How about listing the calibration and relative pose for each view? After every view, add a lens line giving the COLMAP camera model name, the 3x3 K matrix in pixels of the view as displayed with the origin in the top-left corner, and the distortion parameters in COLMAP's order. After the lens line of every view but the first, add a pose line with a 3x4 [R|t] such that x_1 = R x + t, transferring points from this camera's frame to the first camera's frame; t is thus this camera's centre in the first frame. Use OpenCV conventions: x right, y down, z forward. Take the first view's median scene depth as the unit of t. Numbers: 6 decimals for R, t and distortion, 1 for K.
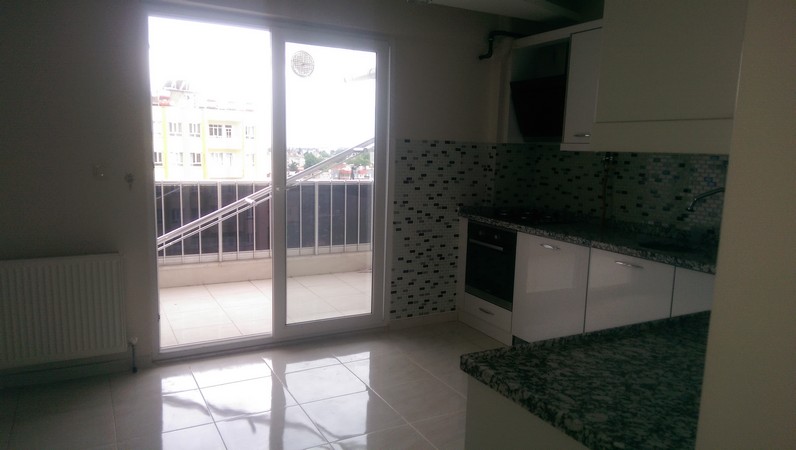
lens RADIAL K [[565.2, 0, 403.5], [0, 565.2, 227.1], [0, 0, 1]] dist [0.101873, -0.123649]
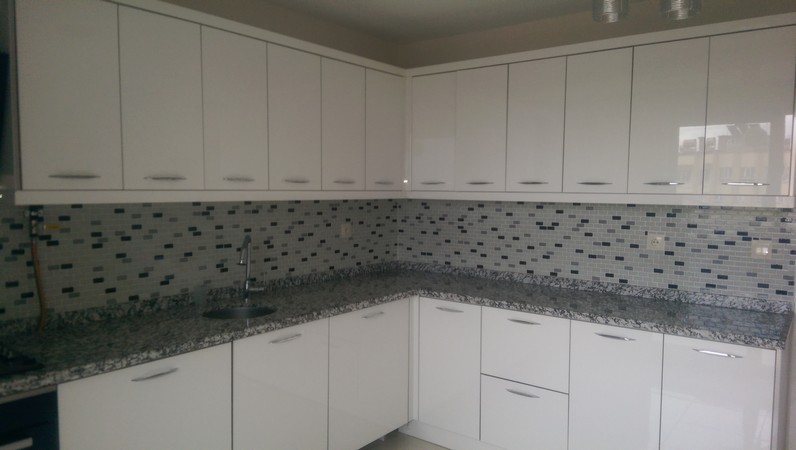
lens RADIAL K [[565.2, 0, 403.5], [0, 565.2, 227.1], [0, 0, 1]] dist [0.101873, -0.123649]
pose [[-0.401599, -0.098210, 0.910534, -0.293863], [0.109731, 0.981911, 0.154307, -0.144517], [-0.909218, 0.161883, -0.383558, 0.824666]]
